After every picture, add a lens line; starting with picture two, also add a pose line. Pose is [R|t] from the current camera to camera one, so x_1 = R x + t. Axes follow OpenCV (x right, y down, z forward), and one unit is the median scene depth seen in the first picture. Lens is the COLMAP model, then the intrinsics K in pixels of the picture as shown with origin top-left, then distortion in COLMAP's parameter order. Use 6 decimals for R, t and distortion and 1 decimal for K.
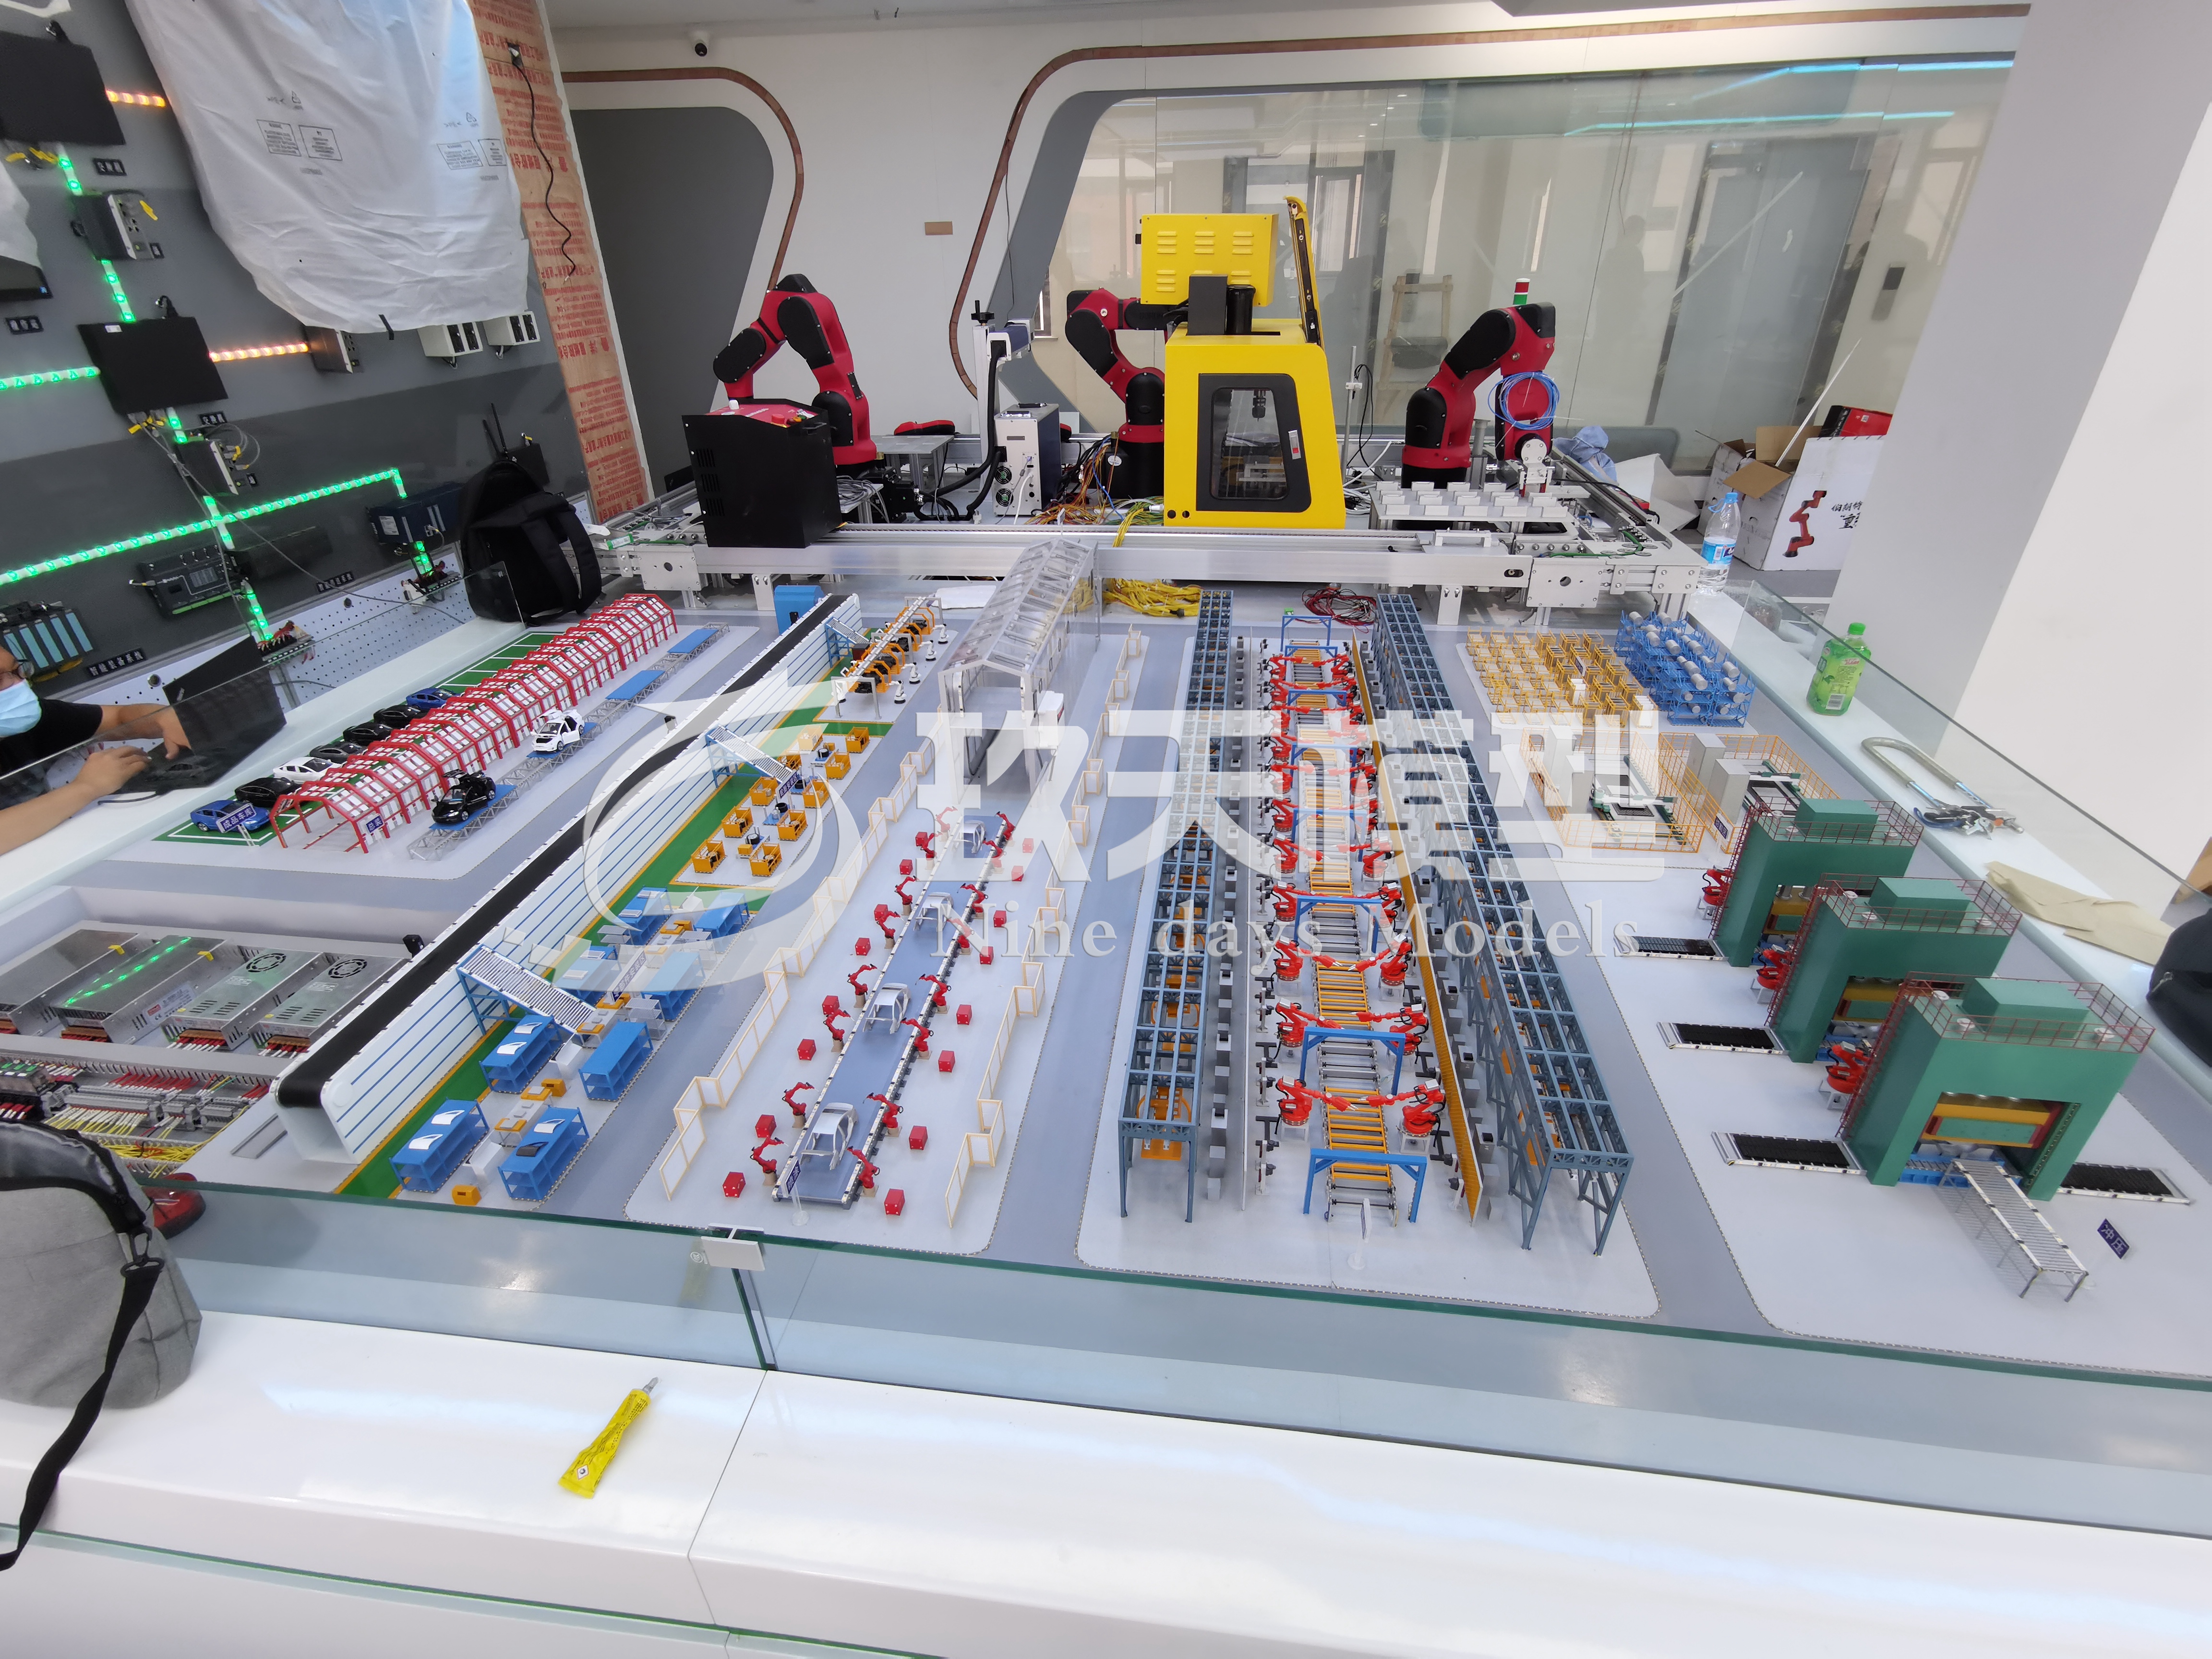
lens RADIAL K [[1034.3, 0, 1106.0], [0, 1034.3, 829.5], [0, 0, 1]] dist [-0.038805, 0.000872]
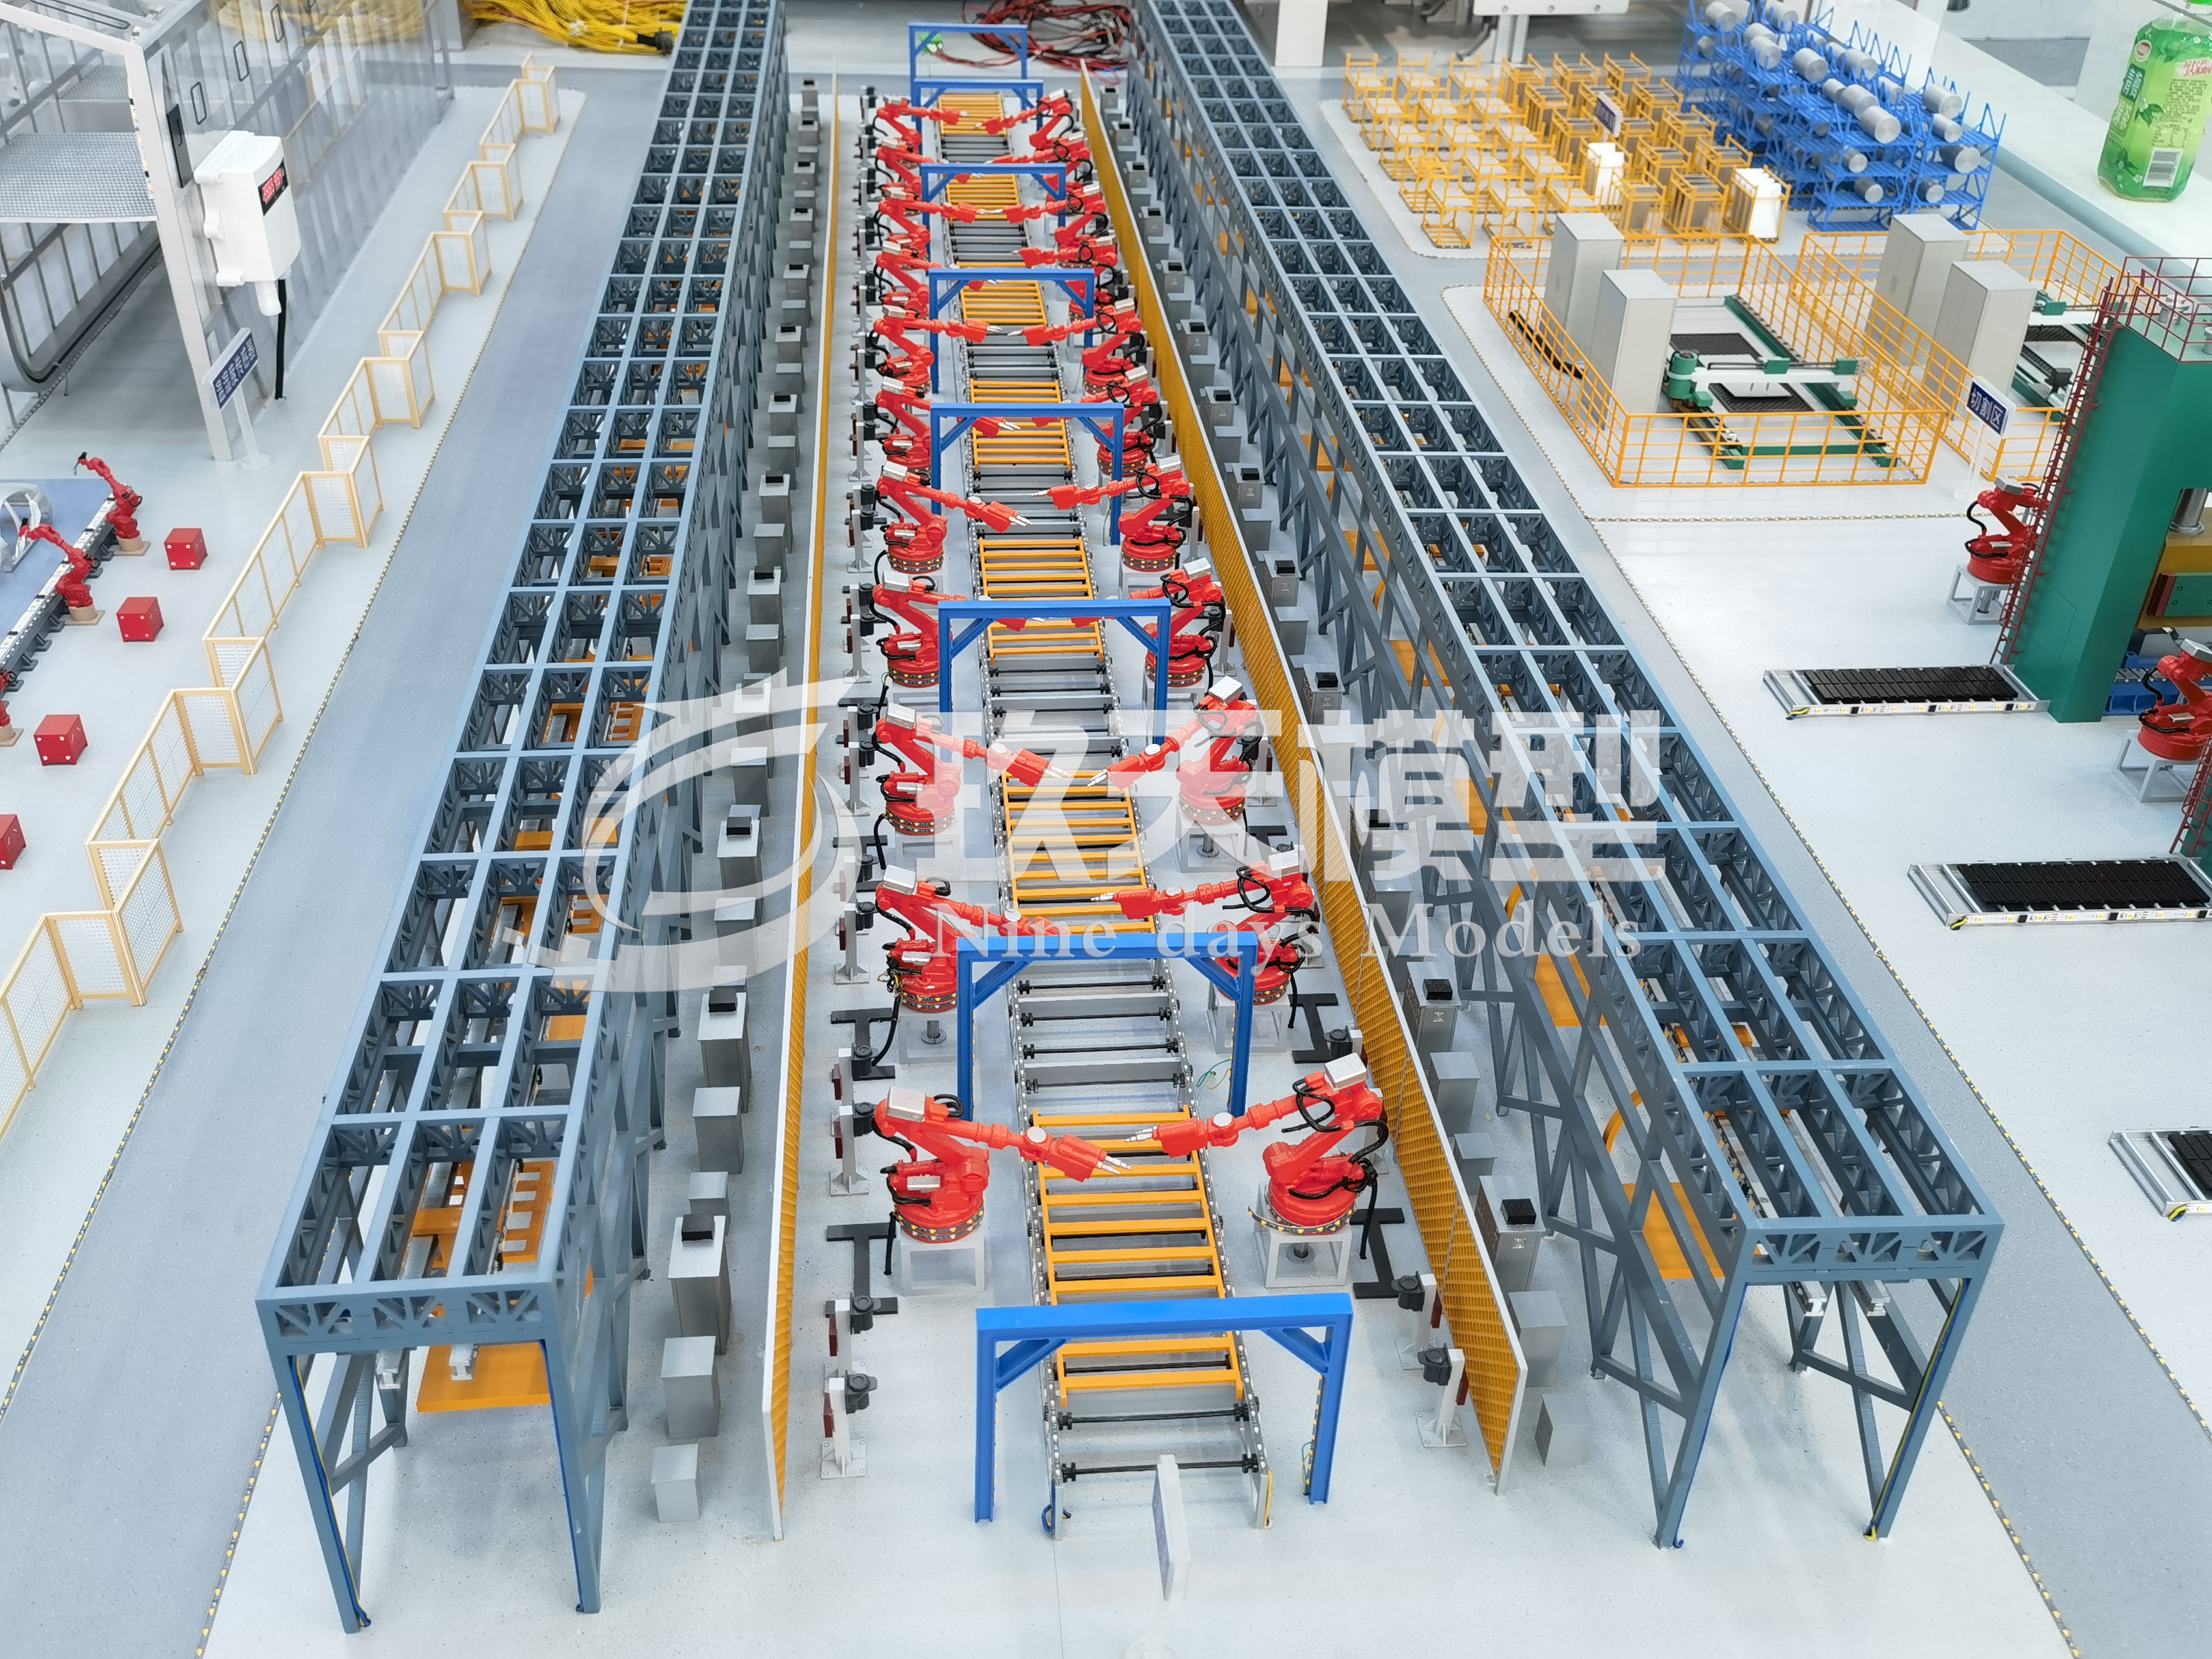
lens RADIAL K [[2074.0, 0, 1106.0], [0, 2074.0, 829.5], [0, 0, 1]] dist [0.037150, 0.026023]
pose [[0.973601, -0.073696, 0.216031, 0.097823], [0.058382, 0.995364, 0.076439, 0.107934], [-0.220662, -0.061808, 0.973390, 0.349906]]
